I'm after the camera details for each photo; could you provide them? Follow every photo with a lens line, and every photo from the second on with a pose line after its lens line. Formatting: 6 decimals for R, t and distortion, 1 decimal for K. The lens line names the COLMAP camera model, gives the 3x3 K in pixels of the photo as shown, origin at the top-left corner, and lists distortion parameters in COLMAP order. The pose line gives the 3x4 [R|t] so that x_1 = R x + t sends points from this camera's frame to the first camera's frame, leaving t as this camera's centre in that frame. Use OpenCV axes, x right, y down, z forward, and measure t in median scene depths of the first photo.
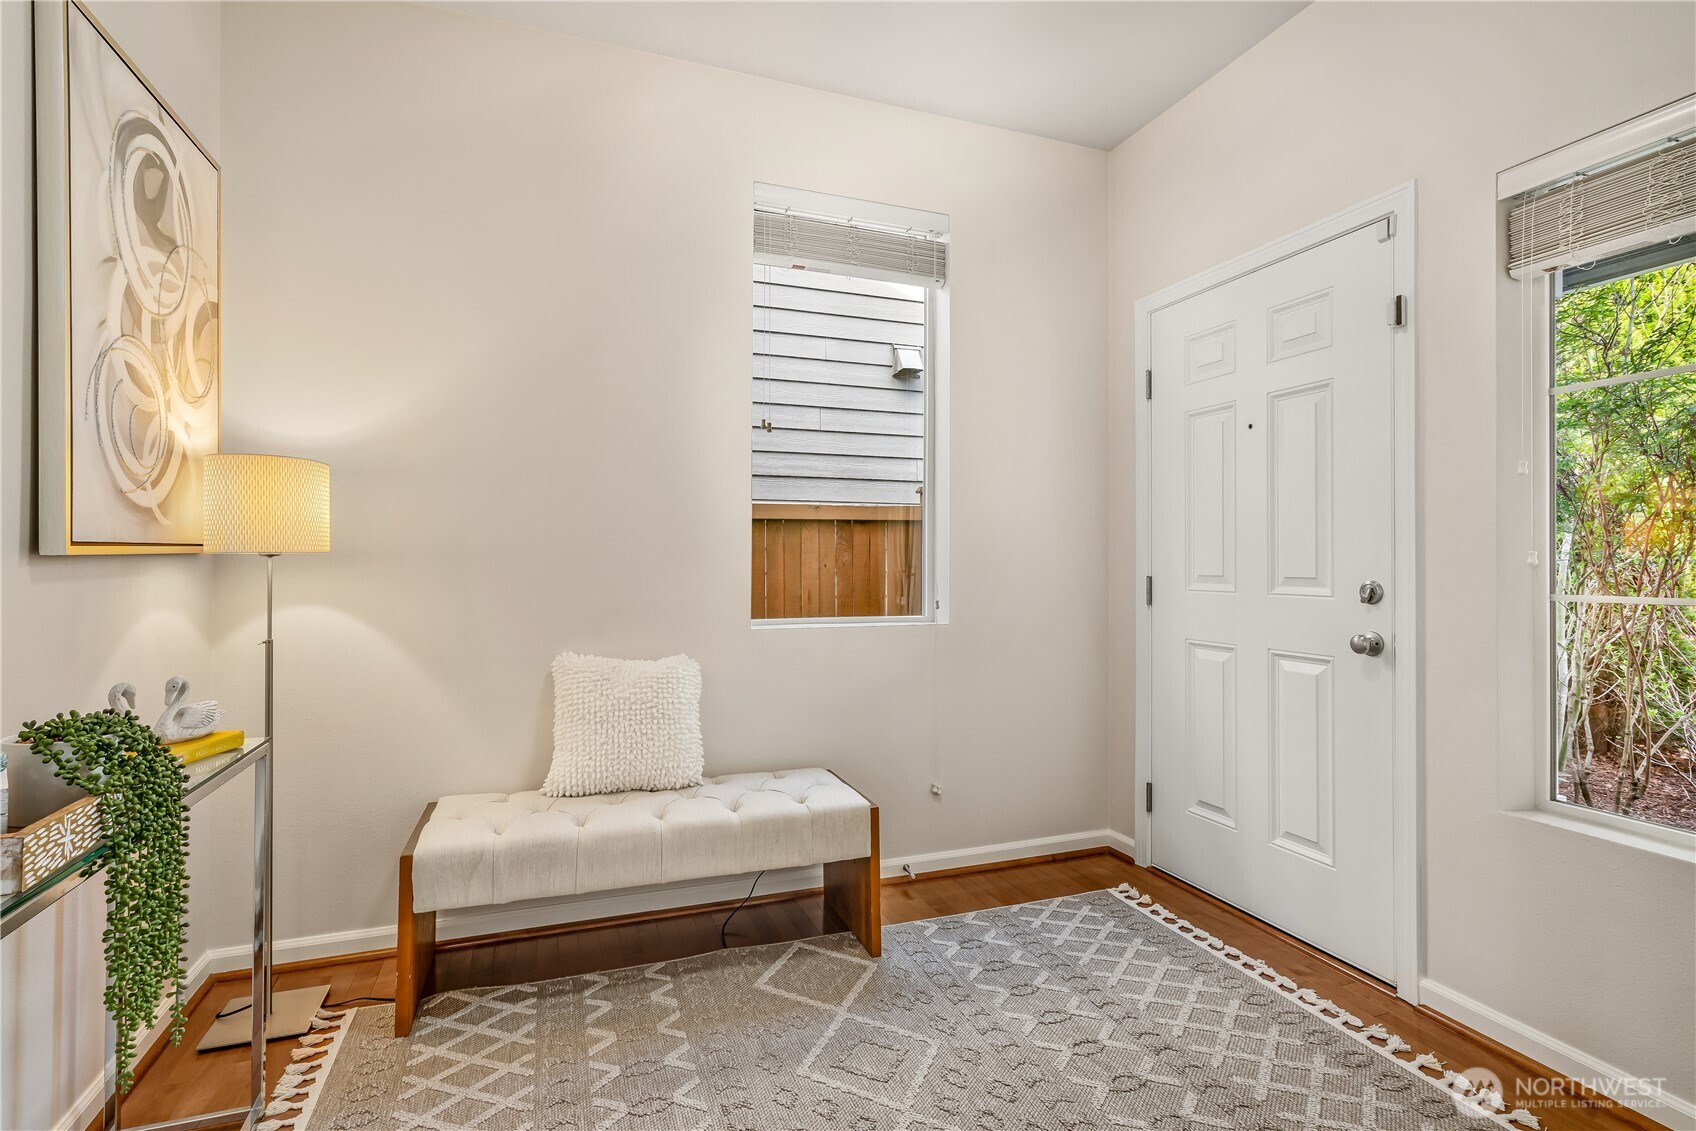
lens RADIAL K [[830.1, 0, 851.1], [0, 830.1, 560.8], [0, 0, 1]] dist [0.006614, 0.000087]
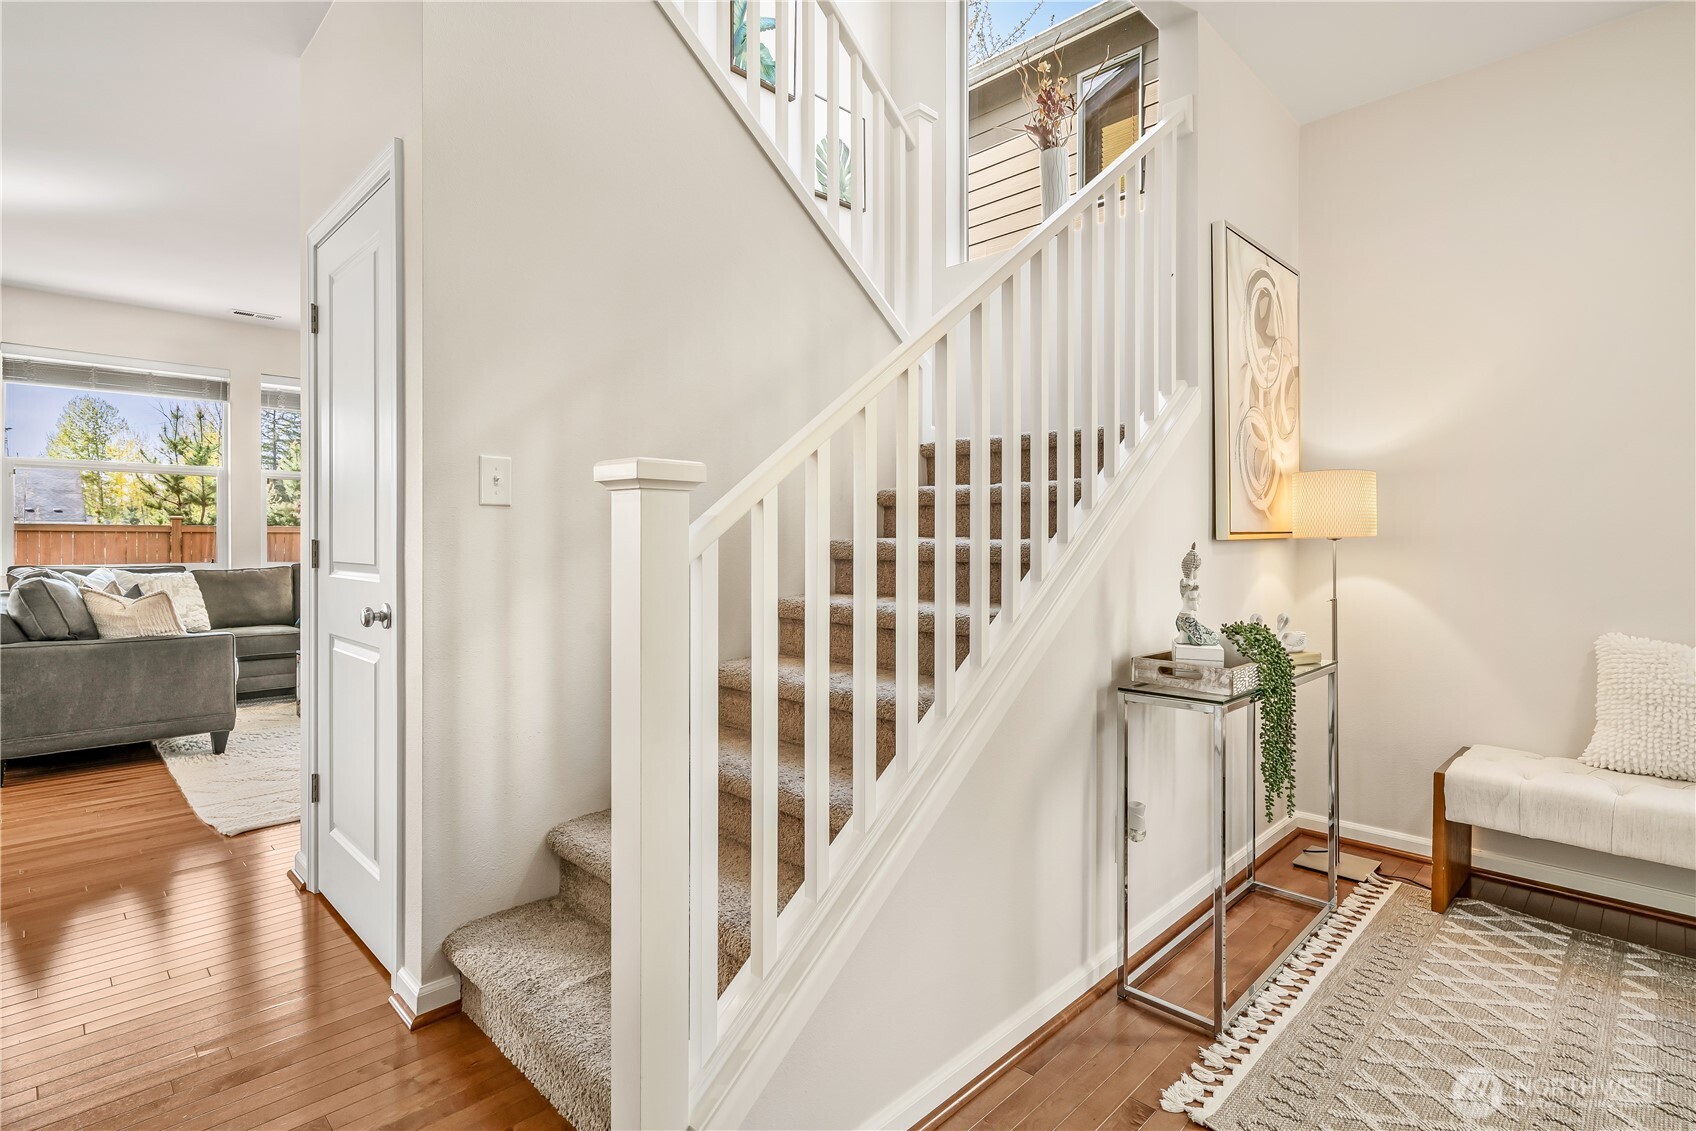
lens RADIAL K [[830.1, 0, 846.5], [0, 830.1, 538.1], [0, 0, 1]] dist [0.006614, 0.000087]
pose [[0.426538, -0.009240, -0.904422, 0.239903], [0.003397, 0.999957, -0.008614, 0.001568], [0.904463, 0.000602, 0.426551, -0.371518]]
